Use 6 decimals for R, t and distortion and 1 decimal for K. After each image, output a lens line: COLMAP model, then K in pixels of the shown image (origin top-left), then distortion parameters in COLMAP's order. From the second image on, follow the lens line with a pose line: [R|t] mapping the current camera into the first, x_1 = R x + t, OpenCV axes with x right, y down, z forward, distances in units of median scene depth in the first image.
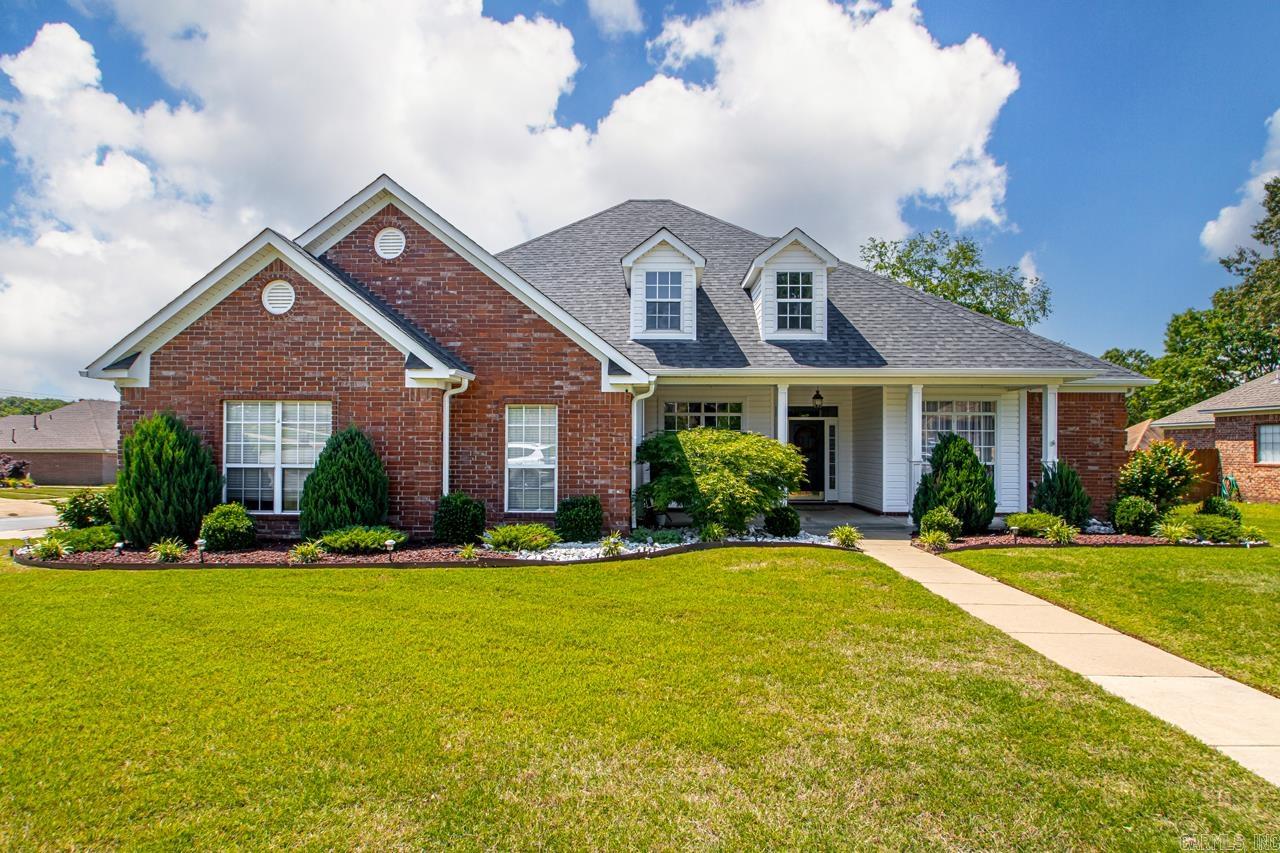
lens RADIAL K [[735.0, 0, 643.5], [0, 735.0, 433.0], [0, 0, 1]] dist [-0.007461, 0.000214]
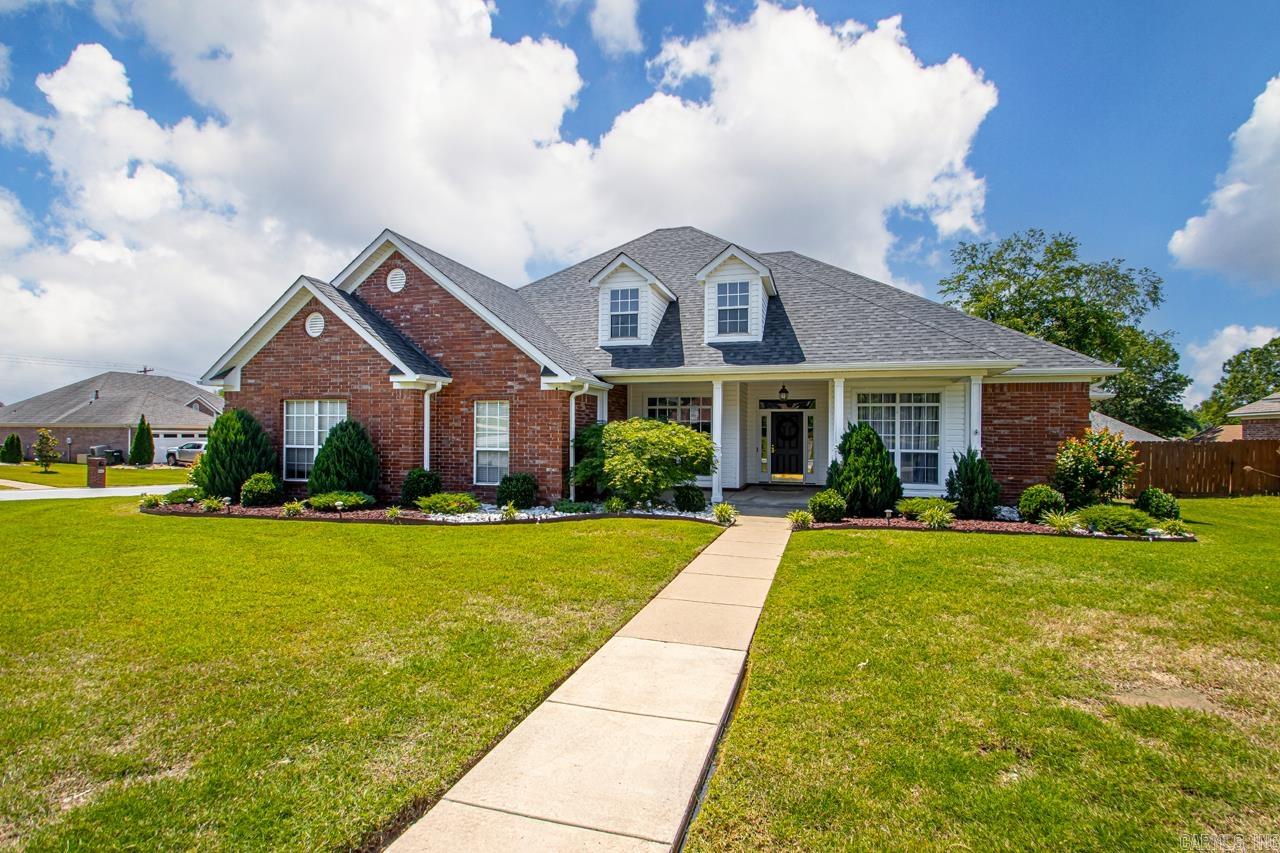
lens RADIAL K [[608.9, 0, 635.3], [0, 608.9, 429.3], [0, 0, 1]] dist [0.010590, -0.000796]
pose [[0.964937, 0.001433, -0.262476, 0.360154], [0.000747, 0.999966, 0.008204, 0.002468], [0.262479, -0.008113, 0.964904, 0.043181]]
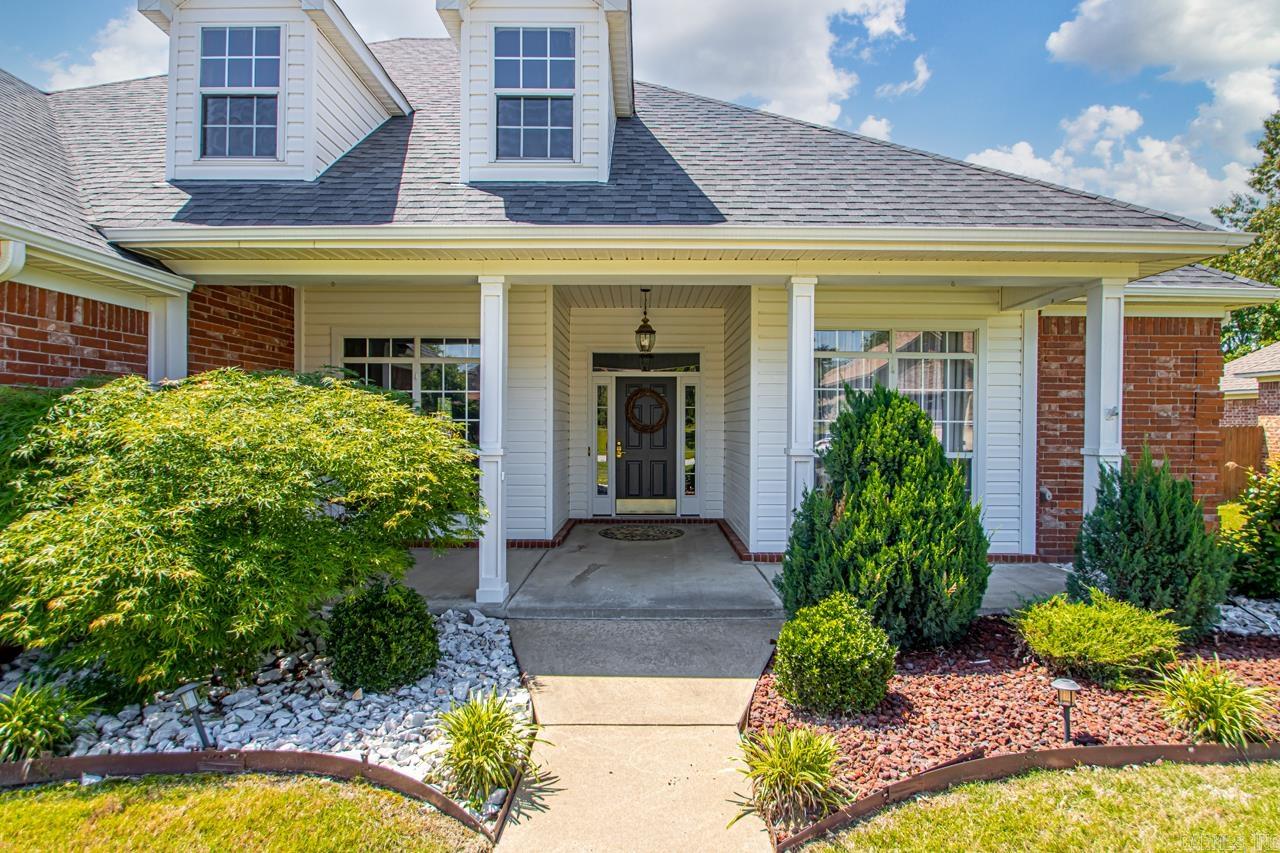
lens RADIAL K [[688.3, 0, 639.5], [0, 688.3, 423.9], [0, 0, 1]] dist [-0.010888, -0.001241]
pose [[0.999739, -0.000055, 0.022856, 0.302846], [-0.000355, 0.999839, 0.017954, 0.014578], [-0.022854, -0.017958, 0.999578, 0.677312]]
